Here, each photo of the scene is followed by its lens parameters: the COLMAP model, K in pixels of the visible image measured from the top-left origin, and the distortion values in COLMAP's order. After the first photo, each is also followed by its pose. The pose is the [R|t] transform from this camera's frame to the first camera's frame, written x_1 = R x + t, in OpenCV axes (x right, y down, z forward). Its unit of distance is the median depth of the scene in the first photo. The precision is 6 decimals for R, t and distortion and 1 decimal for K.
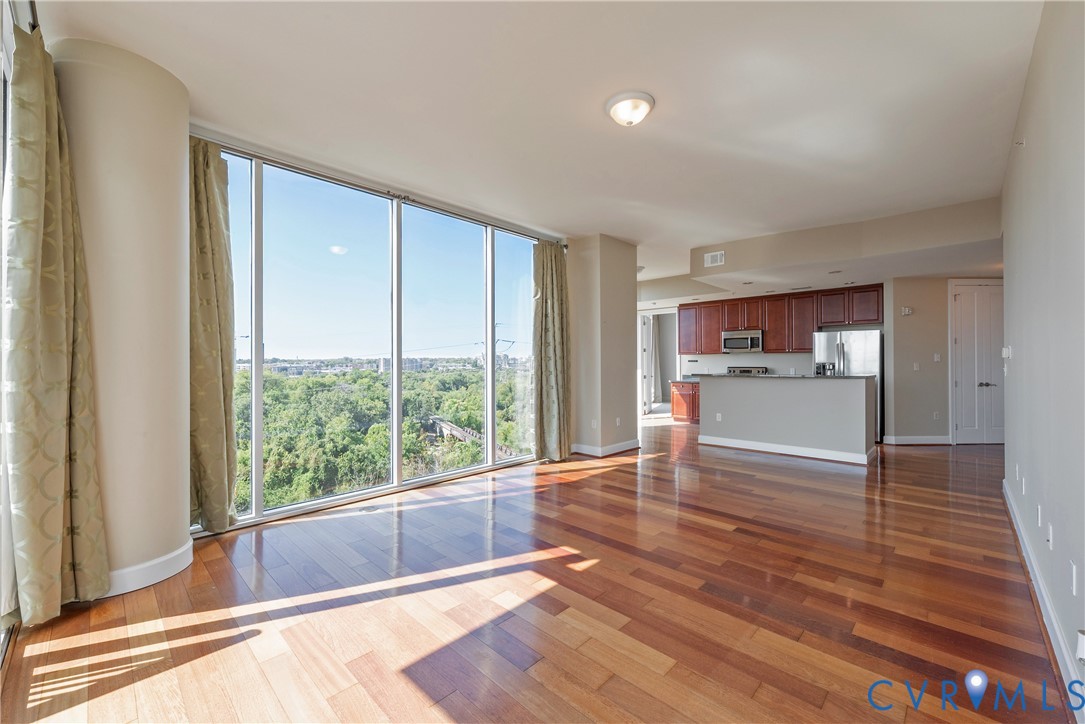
lens RADIAL K [[431.1, 0, 542.5], [0, 431.1, 362.0], [0, 0, 1]] dist [0.000157, 0.000083]
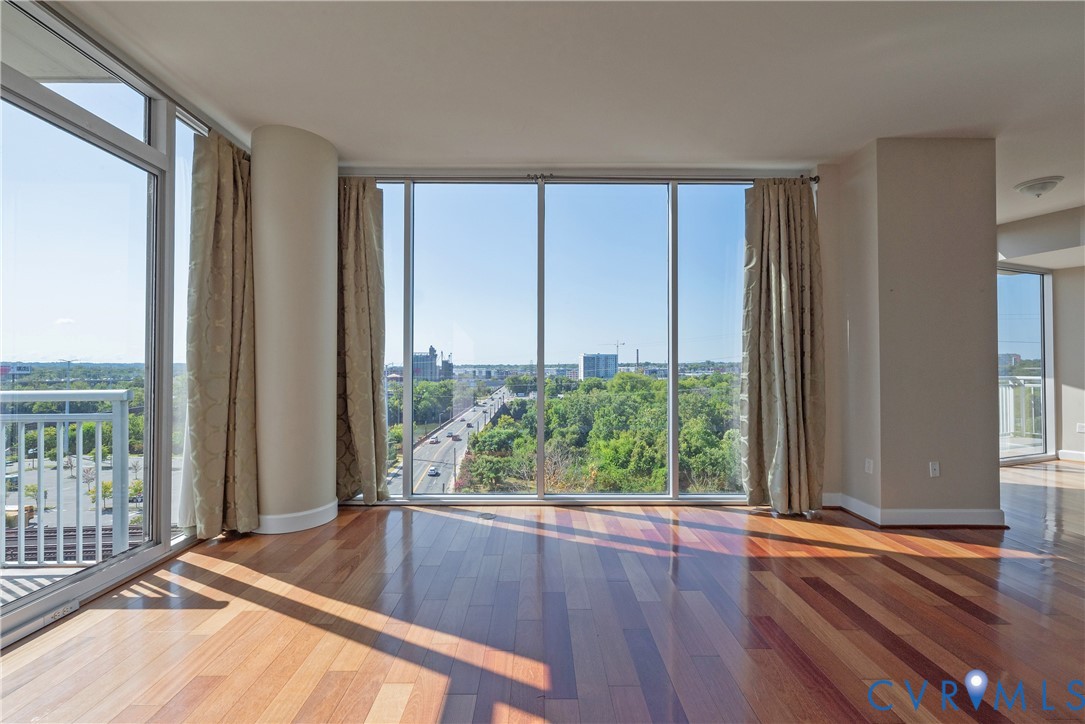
lens RADIAL K [[433.3, 0, 542.5], [0, 433.3, 362.0], [0, 0, 1]] dist [0.000307, 0.000135]
pose [[0.701720, -0.004663, -0.712438, 0.225766], [-0.001161, 0.999970, -0.007688, 0.006954], [0.712452, 0.006222, 0.701693, 0.264295]]
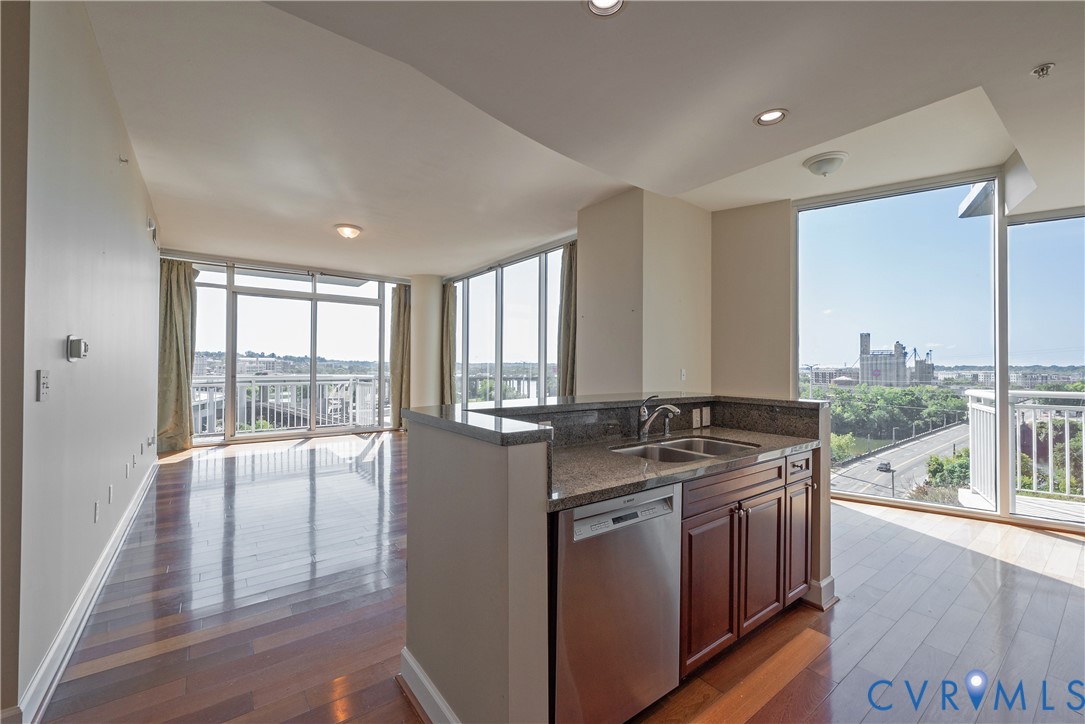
lens RADIAL K [[445.5, 0, 542.5], [0, 445.5, 362.0], [0, 0, 1]] dist [-0.001698, -0.000073]
pose [[-0.151806, -0.007237, -0.988384, 0.968737], [-0.003421, 0.999971, -0.006796, -0.001910], [0.988404, 0.002349, -0.151826, 1.038915]]
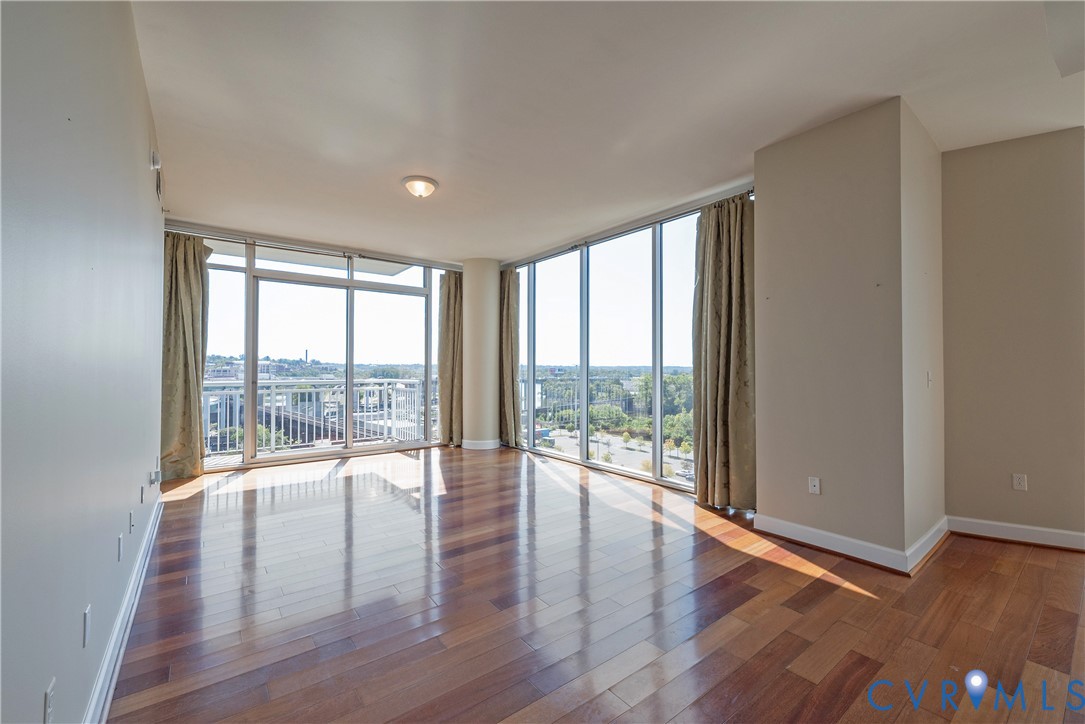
lens RADIAL K [[445.5, 0, 542.5], [0, 445.5, 362.0], [0, 0, 1]] dist [-0.001698, -0.000073]
pose [[-0.143624, -0.011884, -0.989561, 0.763113], [-0.000458, 0.999929, -0.011942, -0.000792], [0.989632, -0.001262, -0.143619, 0.779002]]
